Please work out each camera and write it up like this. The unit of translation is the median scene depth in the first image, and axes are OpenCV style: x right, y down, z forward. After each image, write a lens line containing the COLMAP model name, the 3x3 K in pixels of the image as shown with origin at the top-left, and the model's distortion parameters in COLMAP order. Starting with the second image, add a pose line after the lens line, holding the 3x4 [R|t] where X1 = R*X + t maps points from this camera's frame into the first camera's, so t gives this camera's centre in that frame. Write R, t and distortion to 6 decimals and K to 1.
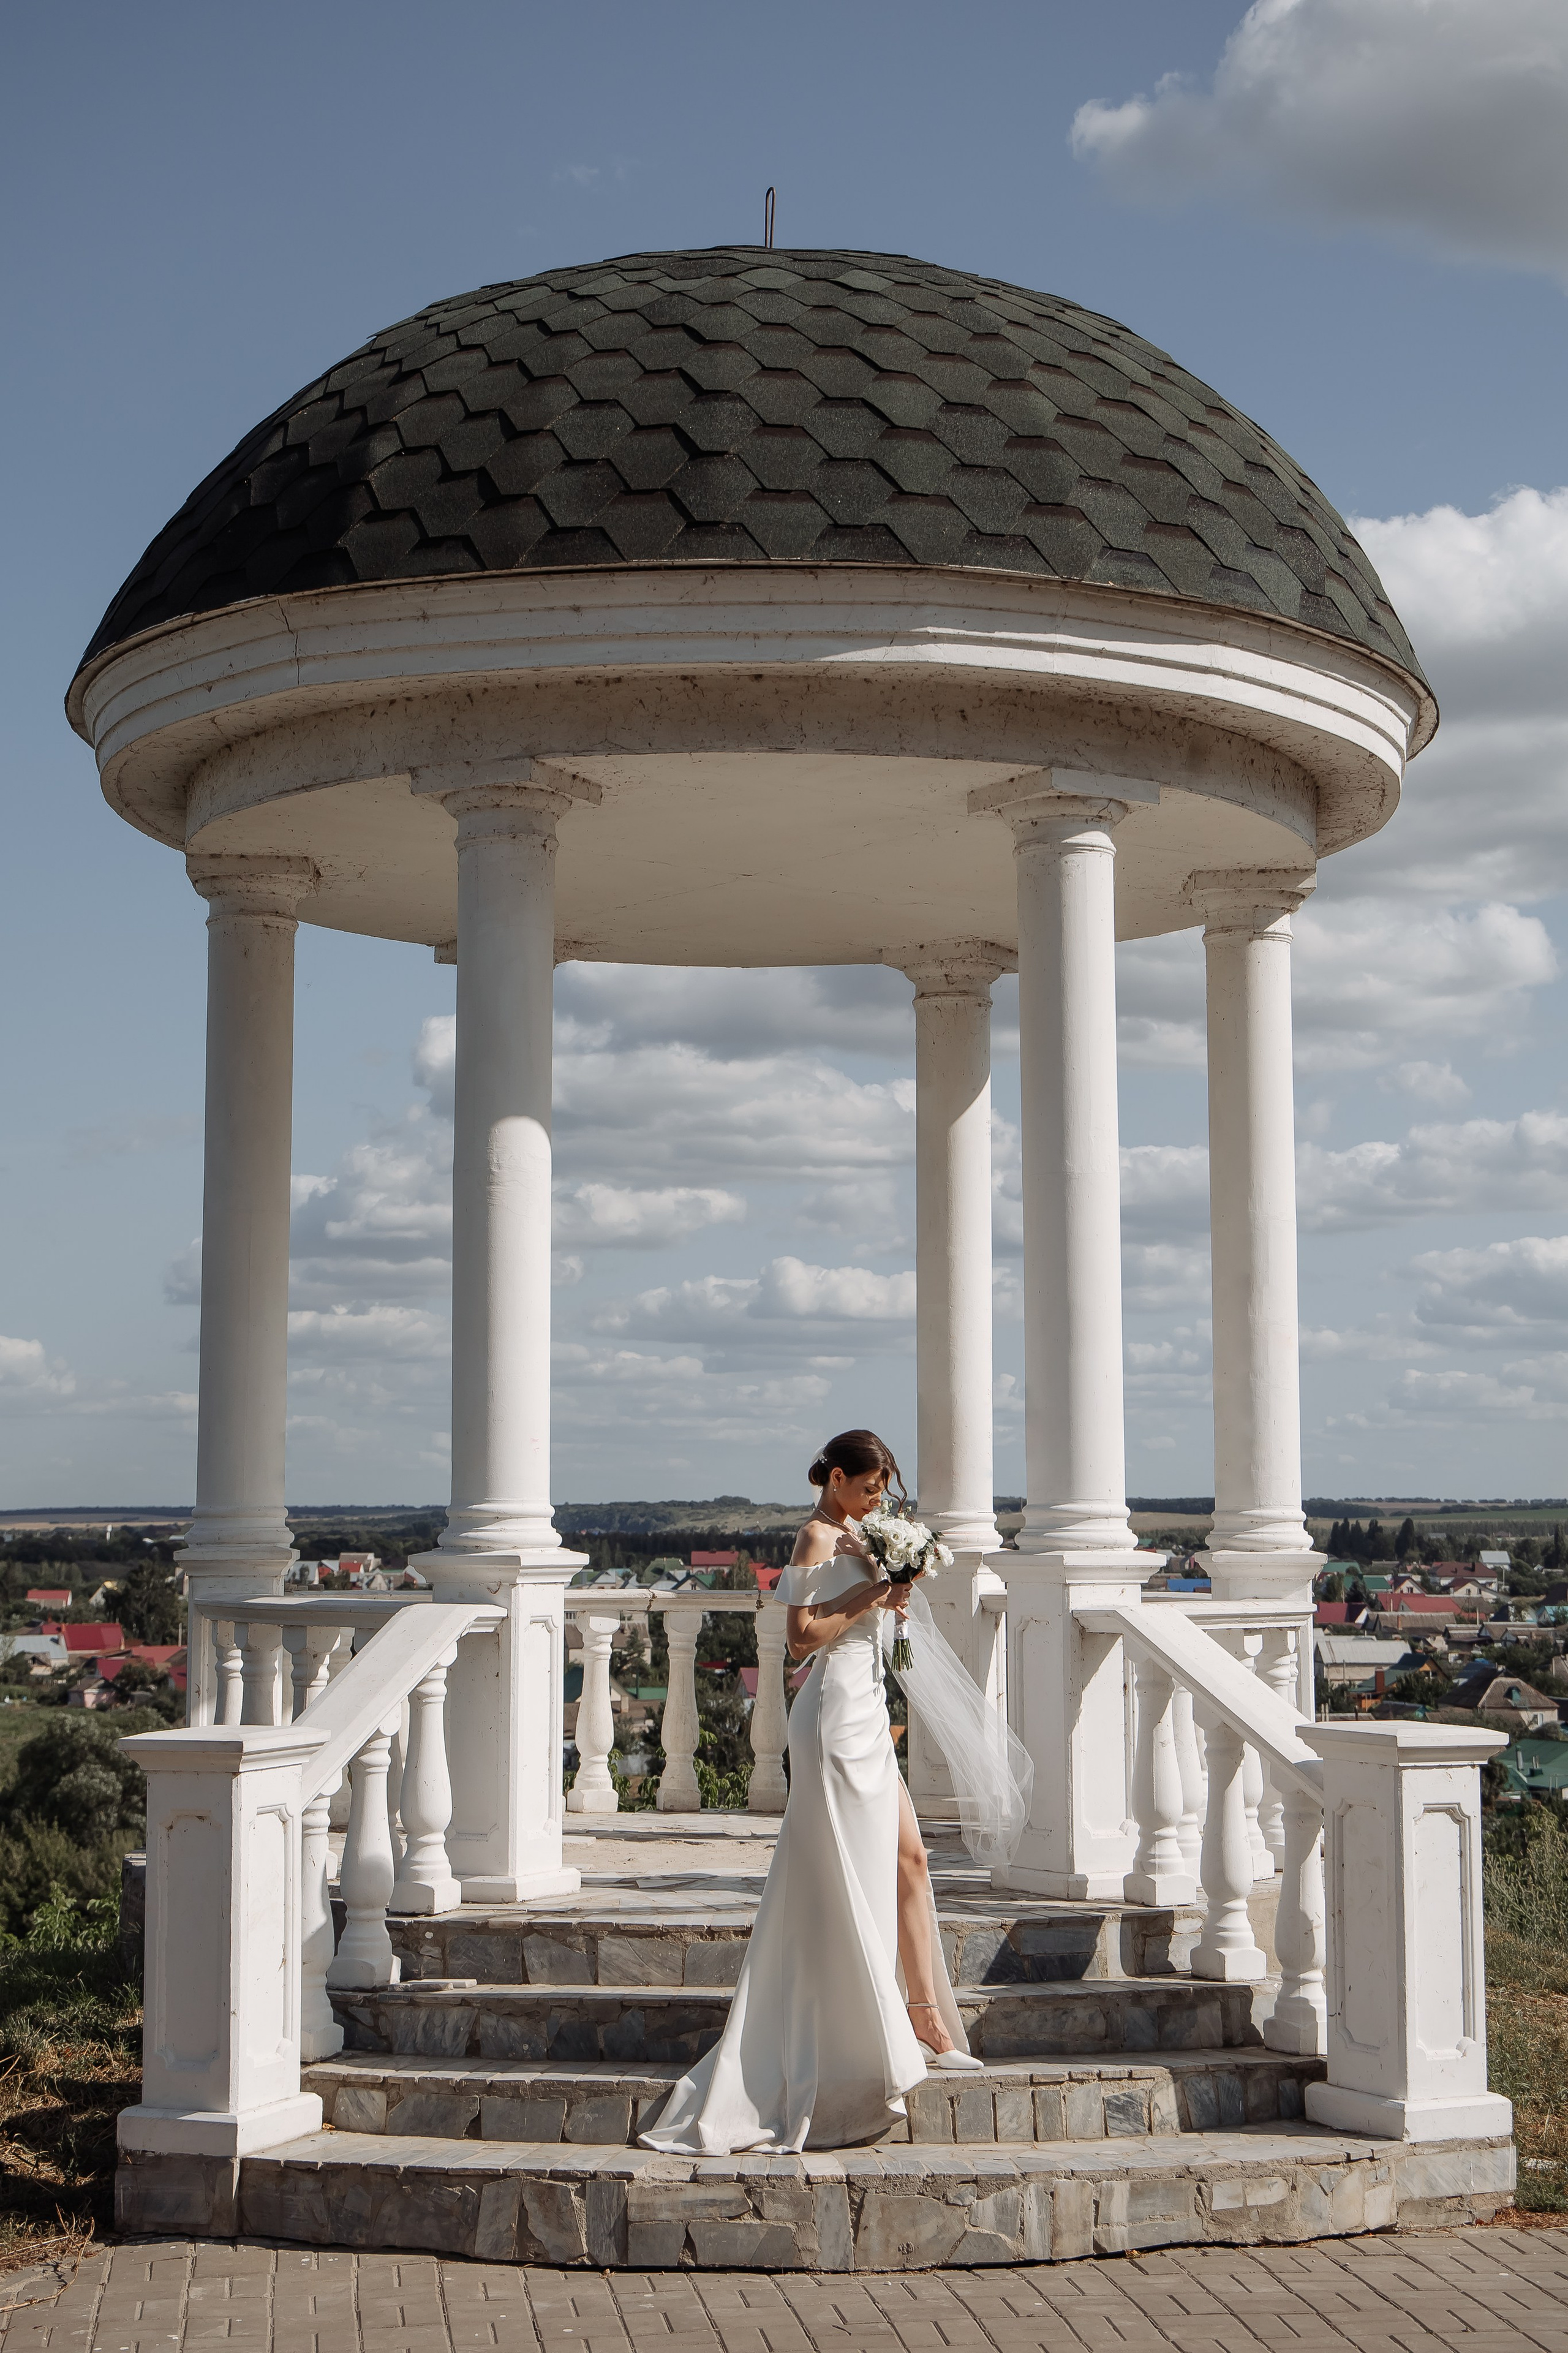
lens RADIAL K [[4038.8, 0, 635.3], [0, 4038.8, 1128.7], [0, 0, 1]] dist [0.175508, 0.310112]
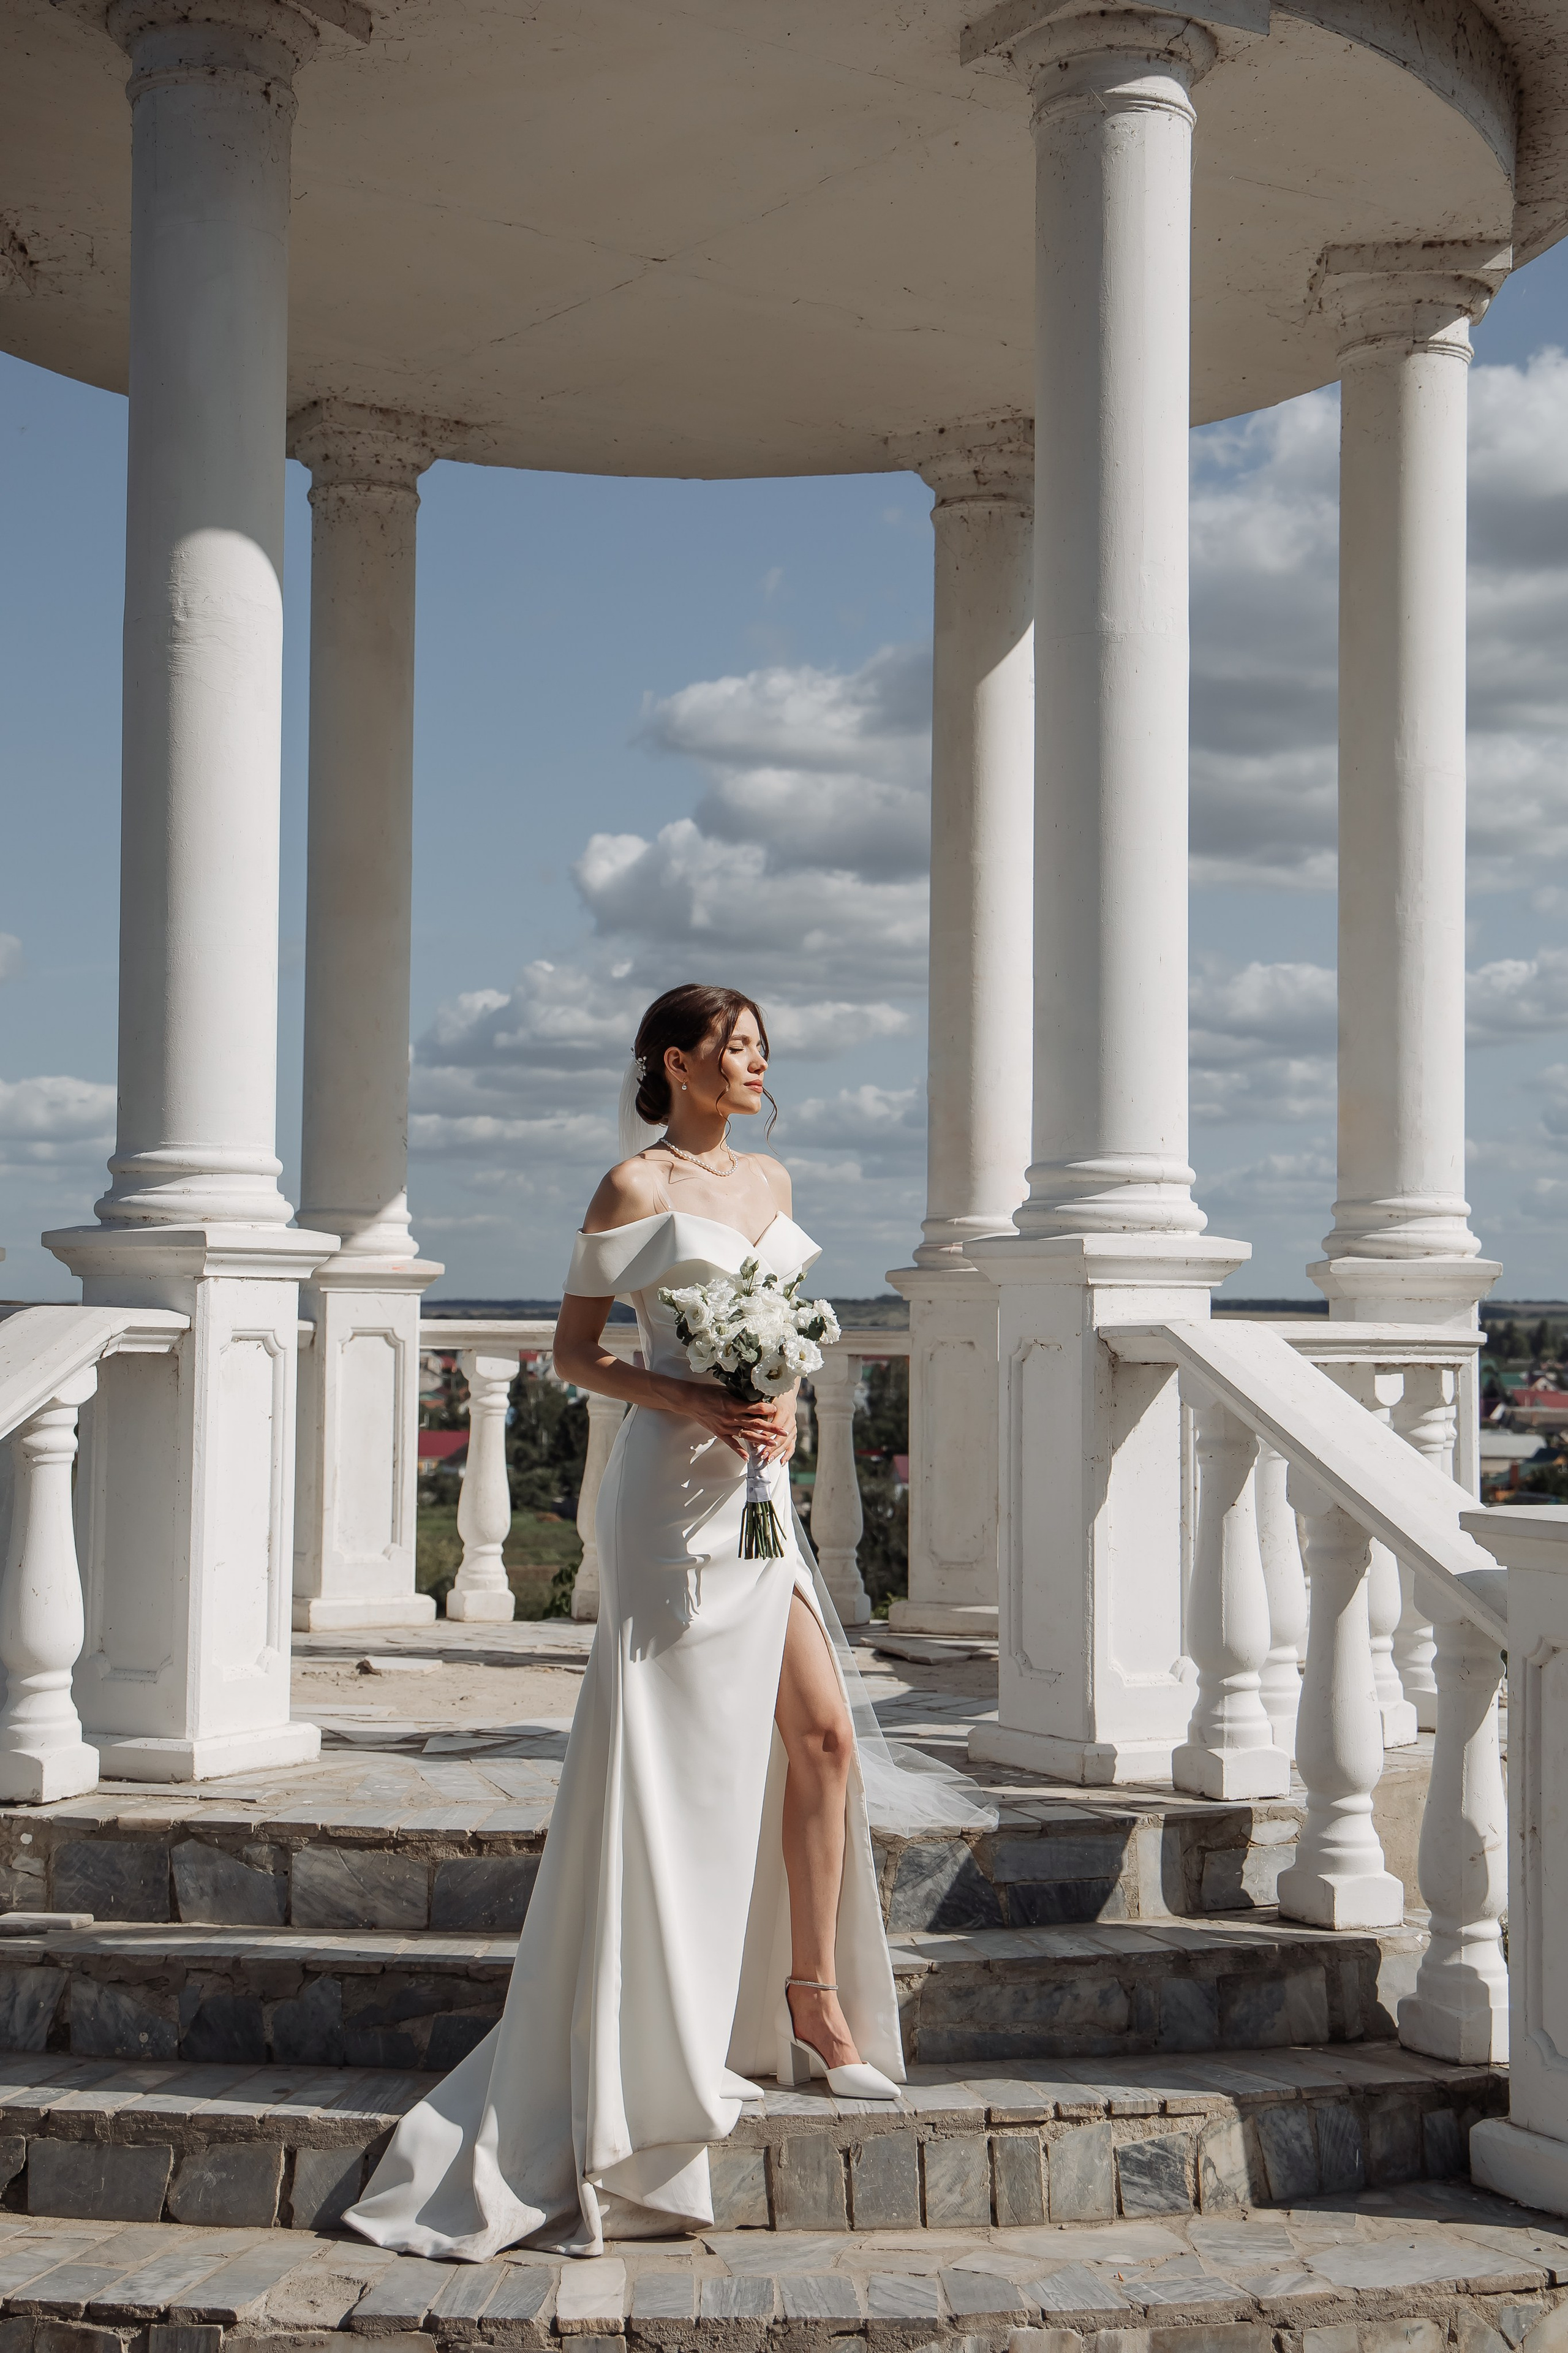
lens RADIAL K [[3402.0, 0, 706.4], [0, 3402.0, 1168.9], [0, 0, 1]] dist [0.173228, 0.075126]
pose [[0.998866, 0.006396, -0.047182, 0.075641], [-0.004193, 0.998903, 0.046638, 0.073604], [0.047428, -0.046387, 0.997797, 0.496807]]
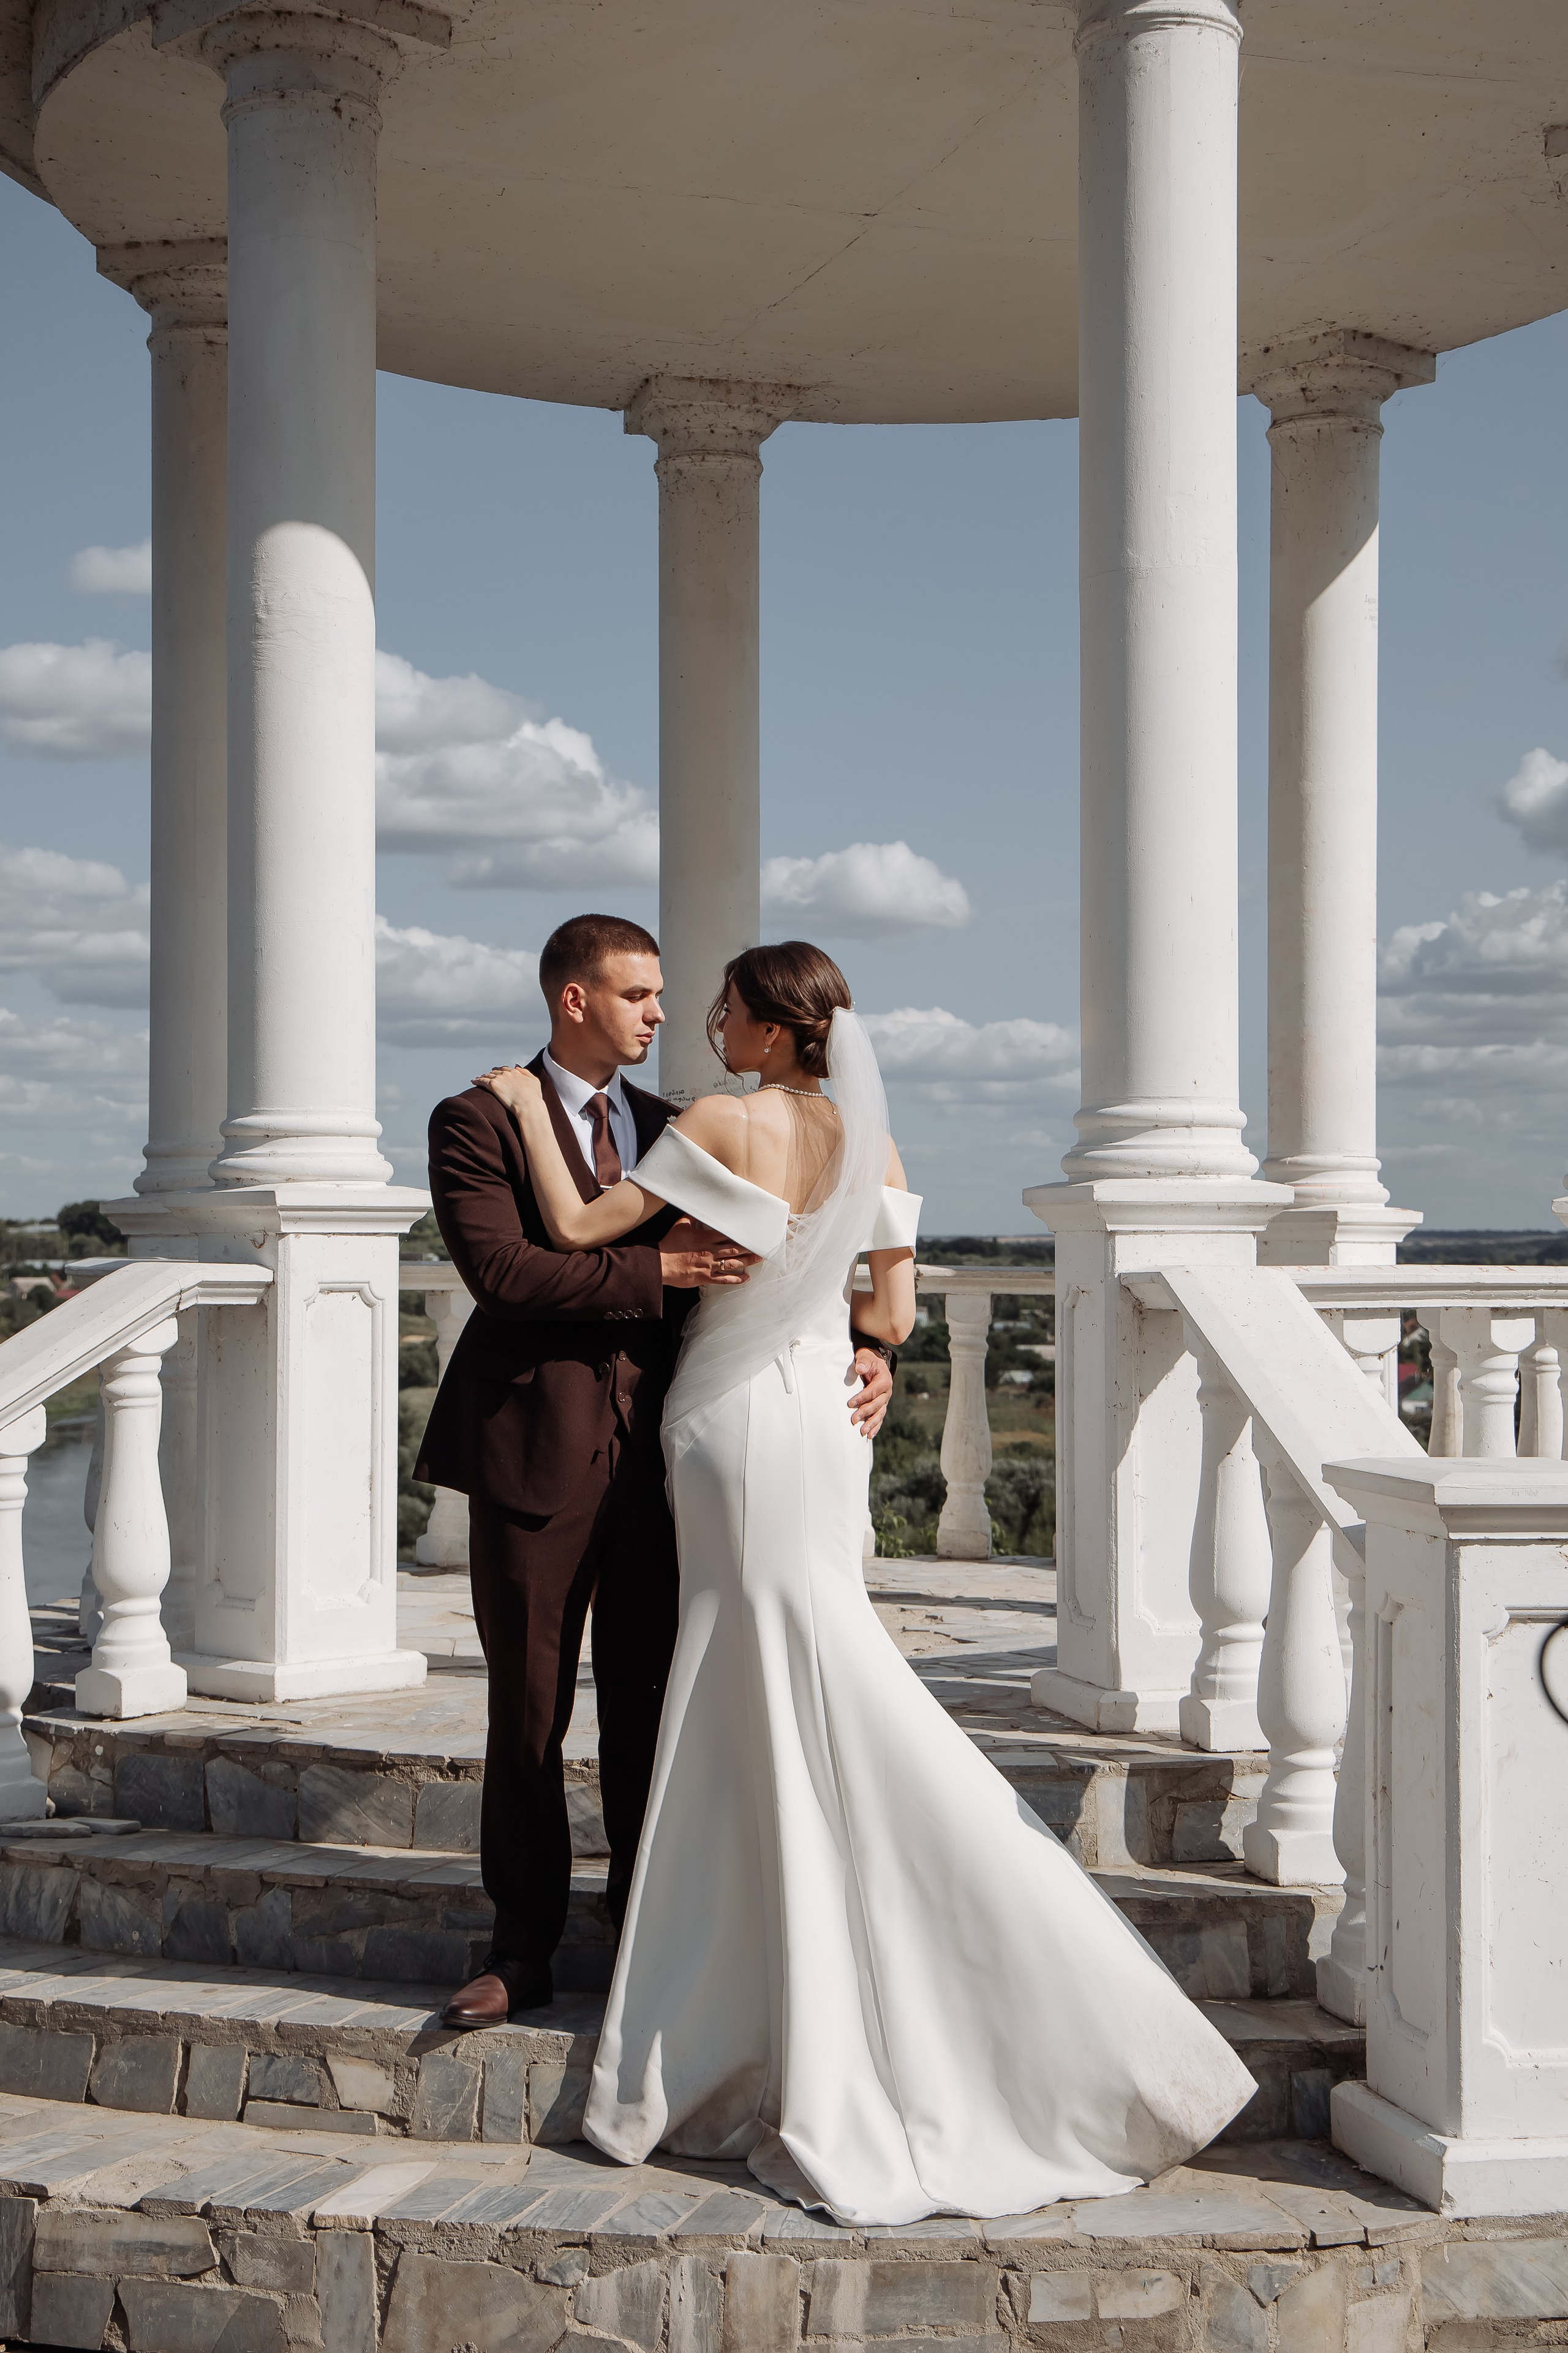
lens RADIAL K [[3412.9, 0, 784.0], [0, 3412.9, 1176.5], [0, 0, 1]] dist [0.178745, 0.081344]
pose [[0.940694, -0.008011, -0.339161, 0.249504], [0.032008, 0.997358, 0.065218, 0.071479], [0.337742, -0.072206, 0.938465, 0.517183]]
